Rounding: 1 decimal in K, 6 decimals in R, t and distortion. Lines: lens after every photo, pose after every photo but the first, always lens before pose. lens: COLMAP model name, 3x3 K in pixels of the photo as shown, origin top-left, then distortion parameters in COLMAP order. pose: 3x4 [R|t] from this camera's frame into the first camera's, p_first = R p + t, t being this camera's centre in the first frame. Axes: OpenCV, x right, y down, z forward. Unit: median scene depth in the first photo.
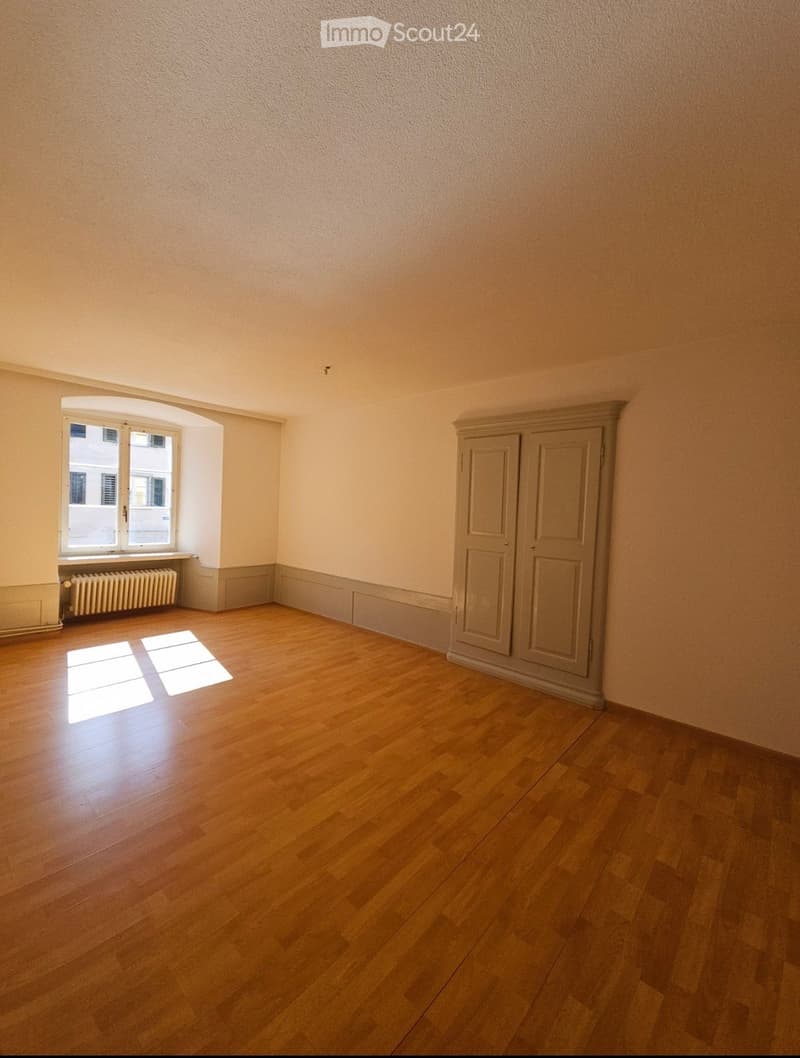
lens RADIAL K [[418.9, 0, 397.2], [0, 418.9, 524.9], [0, 0, 1]] dist [0.002214, 0.000034]
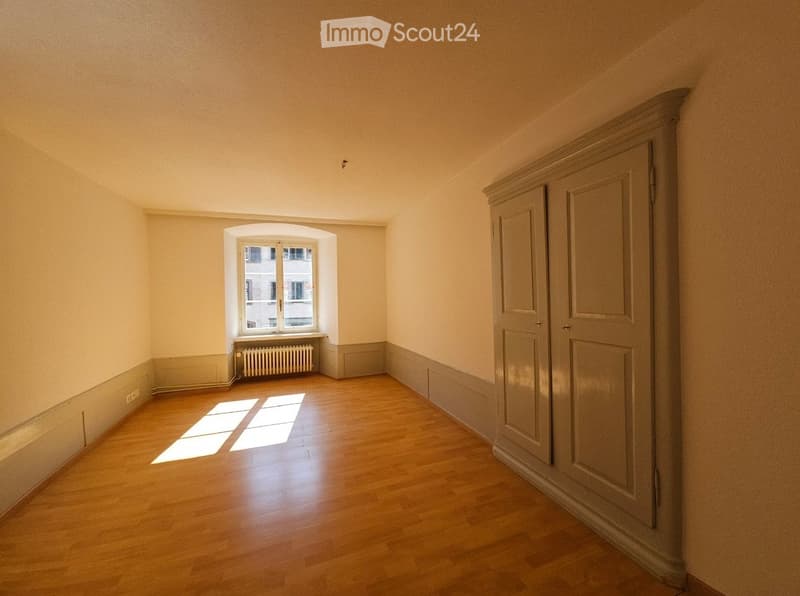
lens RADIAL K [[319.4, 0, 400.0], [0, 319.4, 298.0], [0, 0, 1]] dist [-0.000332, -0.000223]
pose [[0.889830, -0.051651, -0.453360, 0.255870], [0.035594, 0.998402, -0.043887, 0.012664], [0.454902, 0.022915, 0.890246, 0.278295]]
